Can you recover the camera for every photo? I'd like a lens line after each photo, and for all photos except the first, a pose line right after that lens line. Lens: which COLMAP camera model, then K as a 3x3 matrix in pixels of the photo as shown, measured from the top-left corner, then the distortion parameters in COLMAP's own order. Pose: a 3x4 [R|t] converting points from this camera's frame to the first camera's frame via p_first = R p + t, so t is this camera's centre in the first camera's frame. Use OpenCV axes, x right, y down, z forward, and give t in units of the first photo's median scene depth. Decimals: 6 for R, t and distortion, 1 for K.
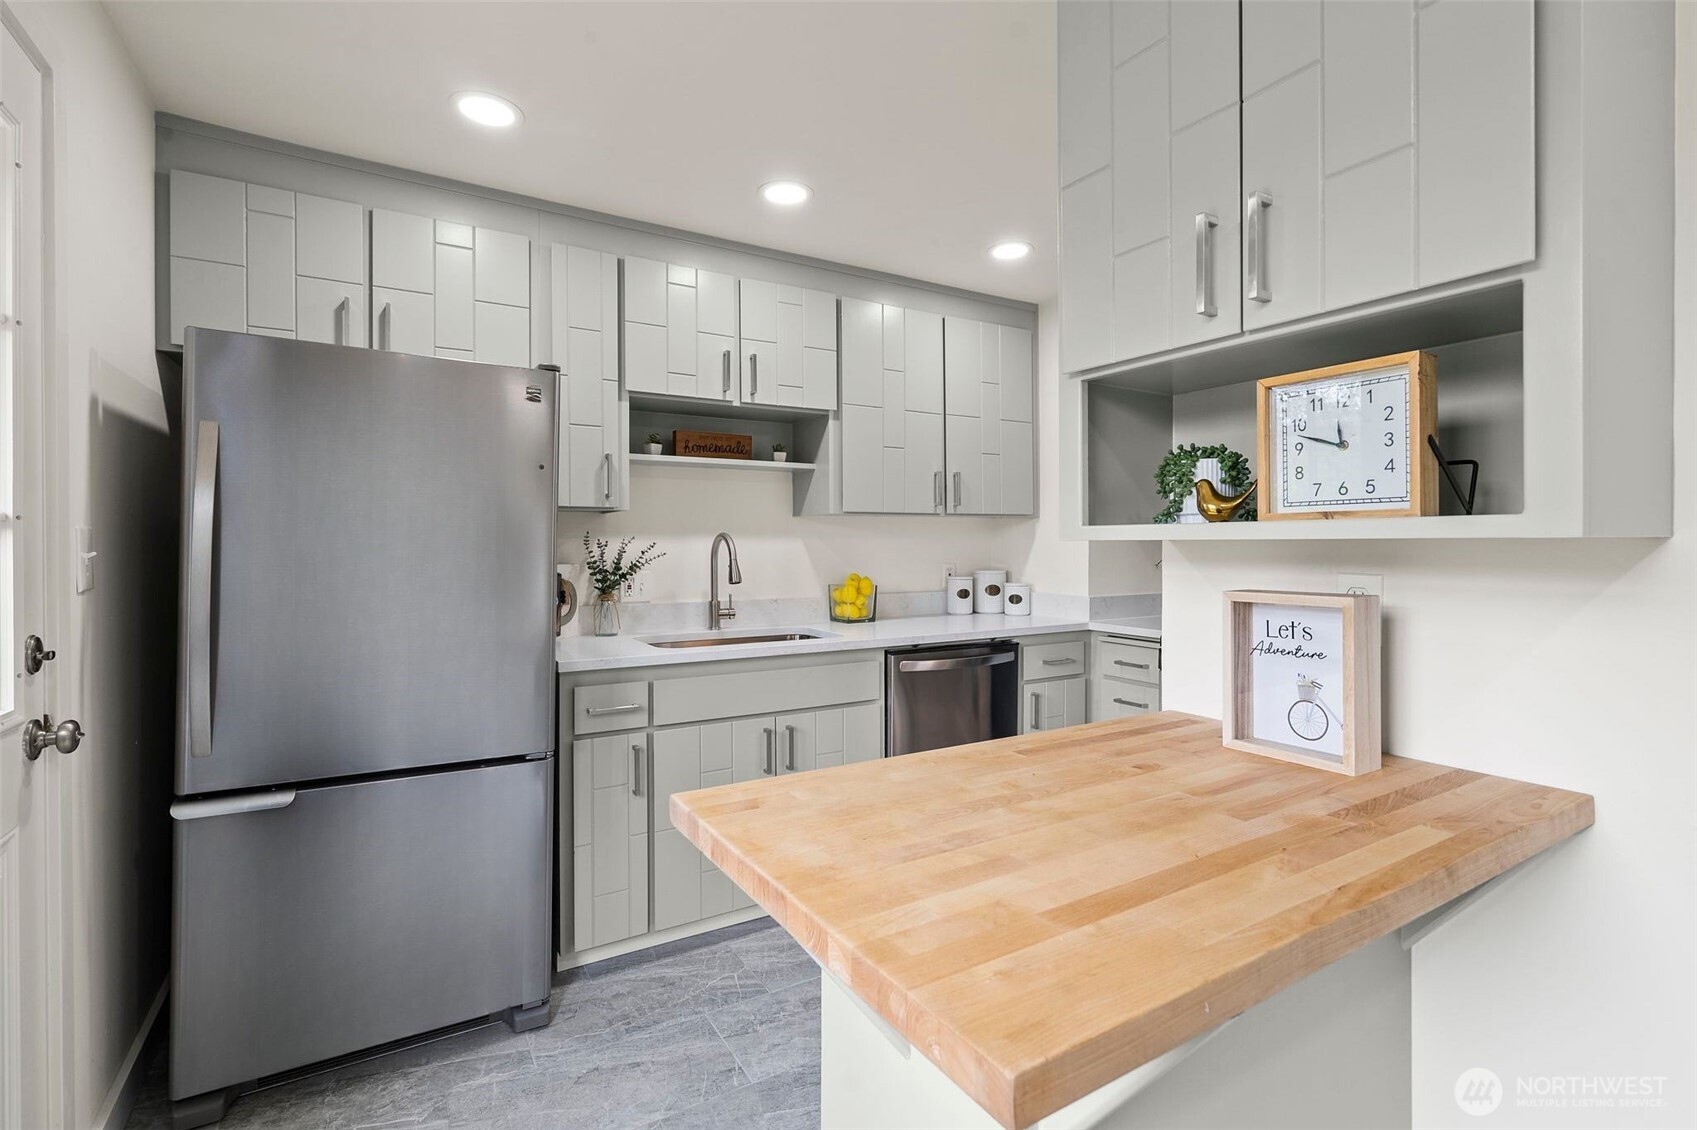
lens RADIAL K [[778.0, 0, 844.5], [0, 778.0, 539.0], [0, 0, 1]] dist [-0.000326, 0.000007]
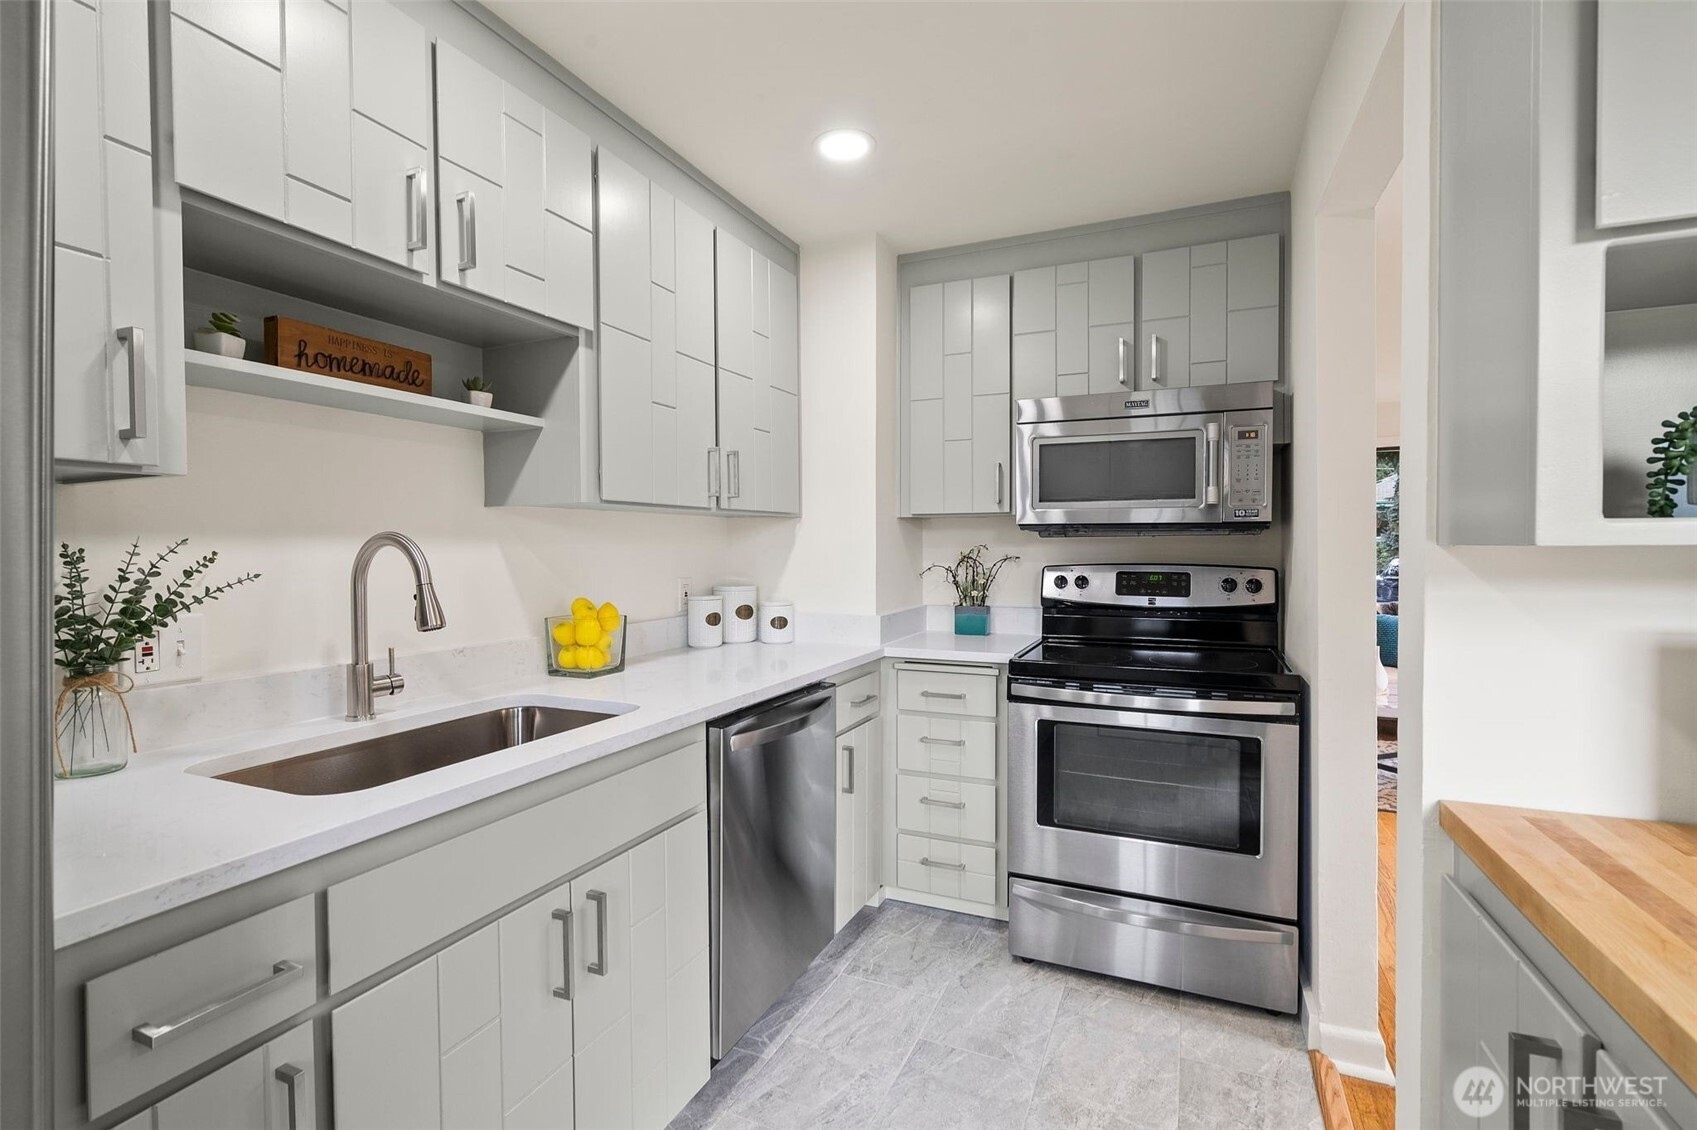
lens RADIAL K [[767.9, 0, 842.6], [0, 767.9, 562.6], [0, 0, 1]] dist [-0.003583, -0.000153]
pose [[0.817941, -0.011839, 0.575180, -0.209967], [-0.000694, 0.999767, 0.021565, 0.001259], [-0.575301, -0.018038, 0.817743, 0.425969]]
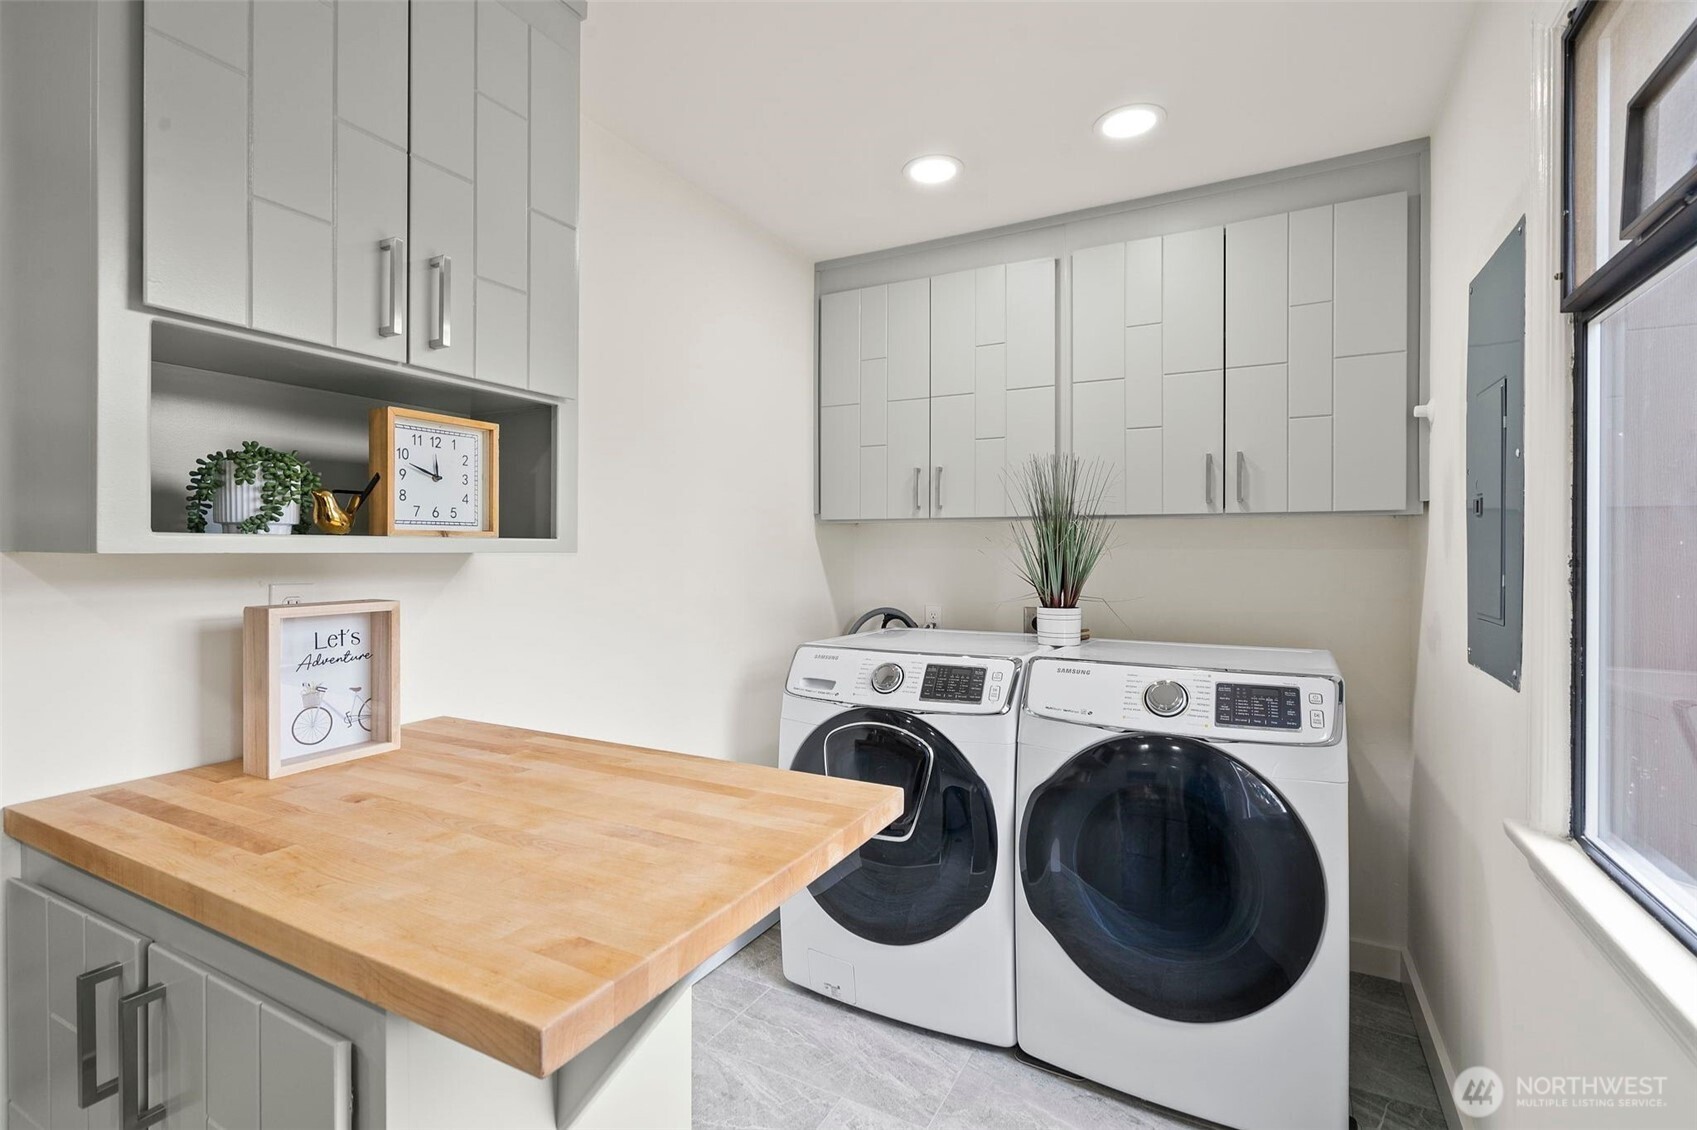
lens RADIAL K [[782.5, 0, 845.2], [0, 782.5, 549.9], [0, 0, 1]] dist [-0.000880, 0.001143]
pose [[-0.505126, -0.000465, 0.863045, -0.294068], [-0.007773, 0.999962, -0.004010, -0.001669], [-0.863010, -0.008734, -0.505111, 0.401588]]
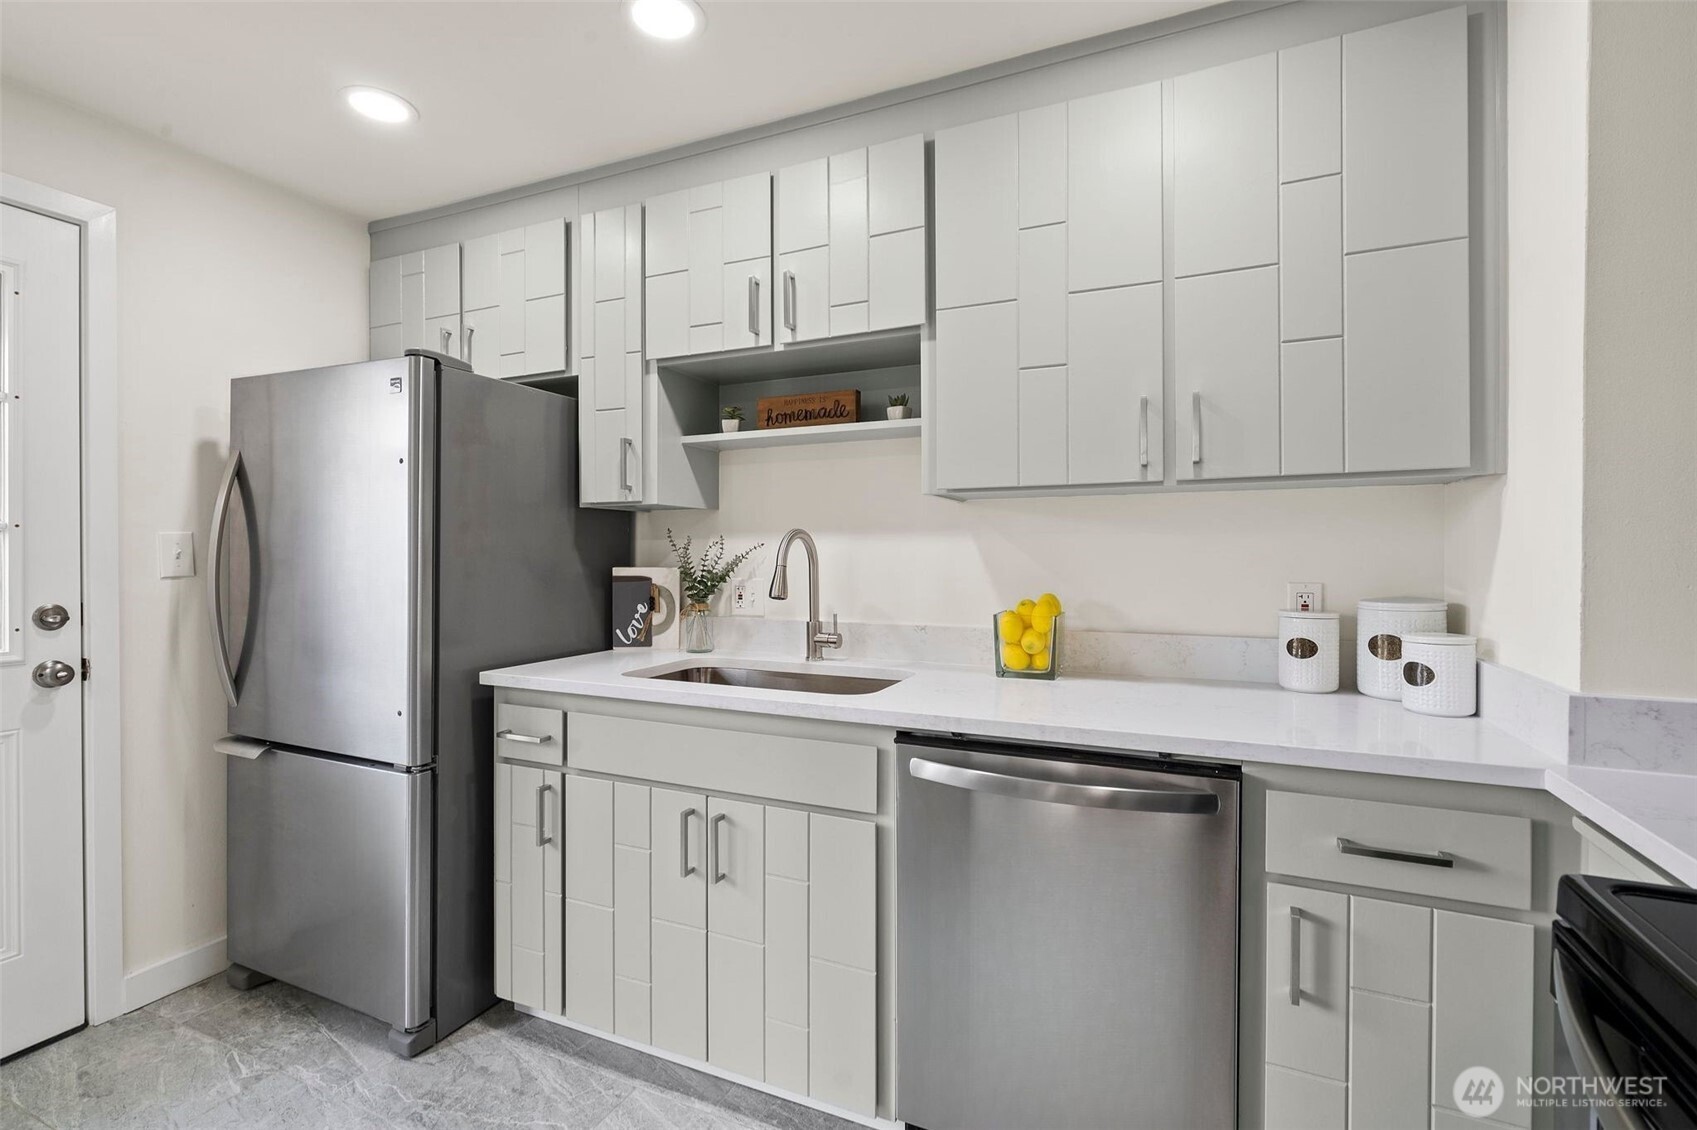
lens RADIAL K [[782.5, 0, 845.2], [0, 782.5, 549.9], [0, 0, 1]] dist [-0.000880, 0.001143]
pose [[0.568923, 0.000611, -0.822391, 0.490625], [0.004708, 0.999981, 0.004001, 0.009661], [0.822377, -0.006148, 0.568909, 0.640615]]
